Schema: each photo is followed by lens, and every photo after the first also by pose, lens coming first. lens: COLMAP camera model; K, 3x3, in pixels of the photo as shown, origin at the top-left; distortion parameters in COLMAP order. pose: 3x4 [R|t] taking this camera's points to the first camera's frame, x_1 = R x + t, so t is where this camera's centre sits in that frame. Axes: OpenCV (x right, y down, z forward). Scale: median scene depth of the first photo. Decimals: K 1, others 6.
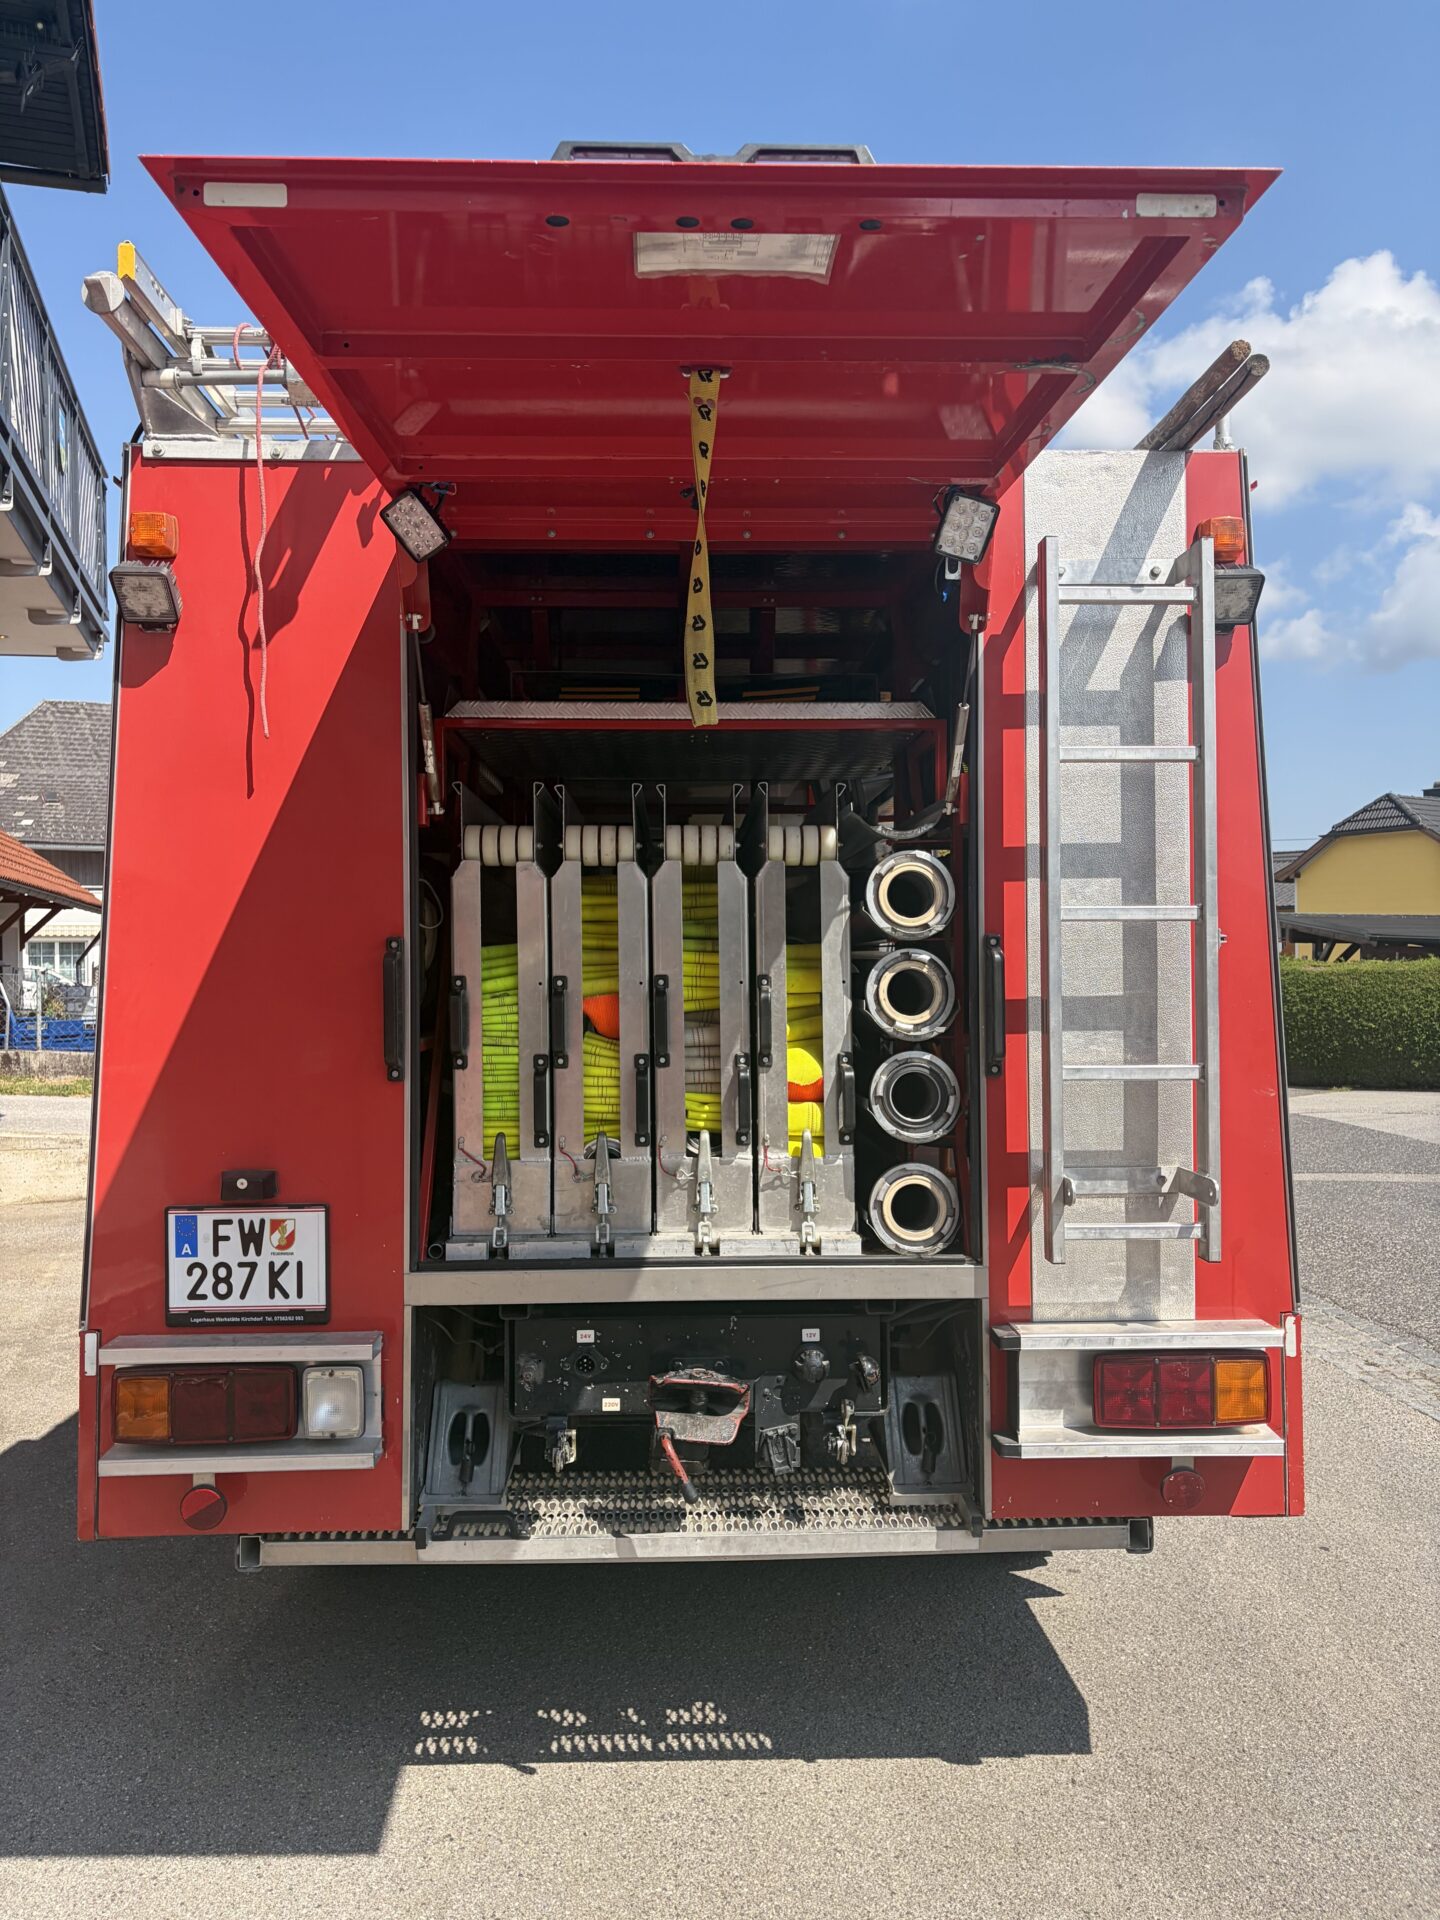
lens RADIAL K [[1436.7, 0, 720.0], [0, 1436.7, 960.0], [0, 0, 1]] dist [0.052236, -0.058866]
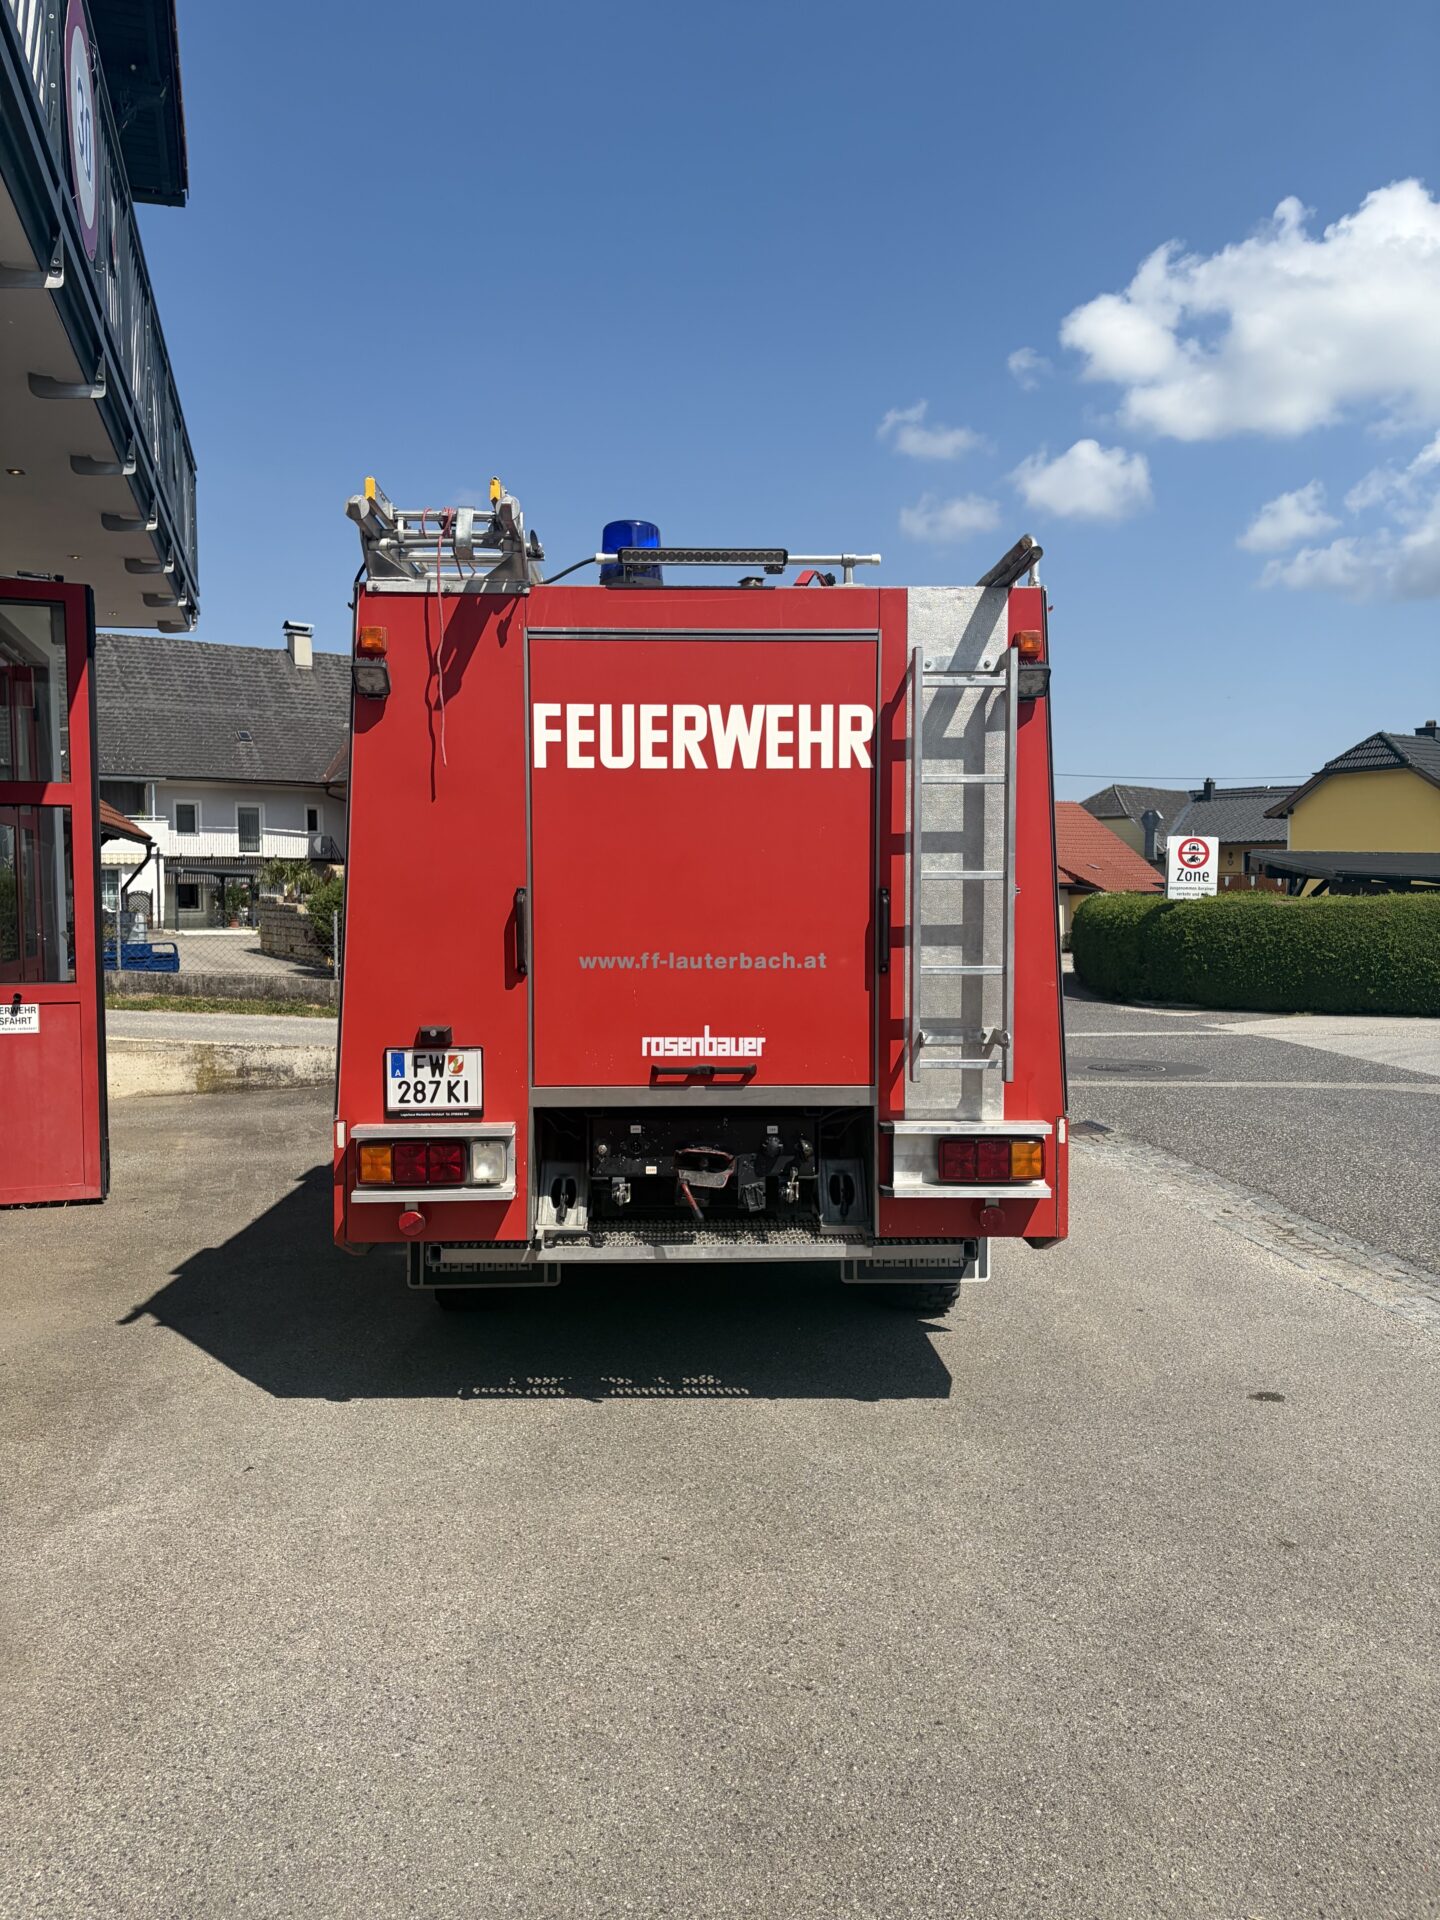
lens RADIAL K [[1436.7, 0, 720.0], [0, 1436.7, 960.0], [0, 0, 1]] dist [0.052236, -0.058866]
pose [[0.999949, 0.005869, -0.008234, 0.015921], [-0.005460, 0.998795, 0.048777, -0.013405], [0.008510, -0.048730, 0.998776, -0.642747]]
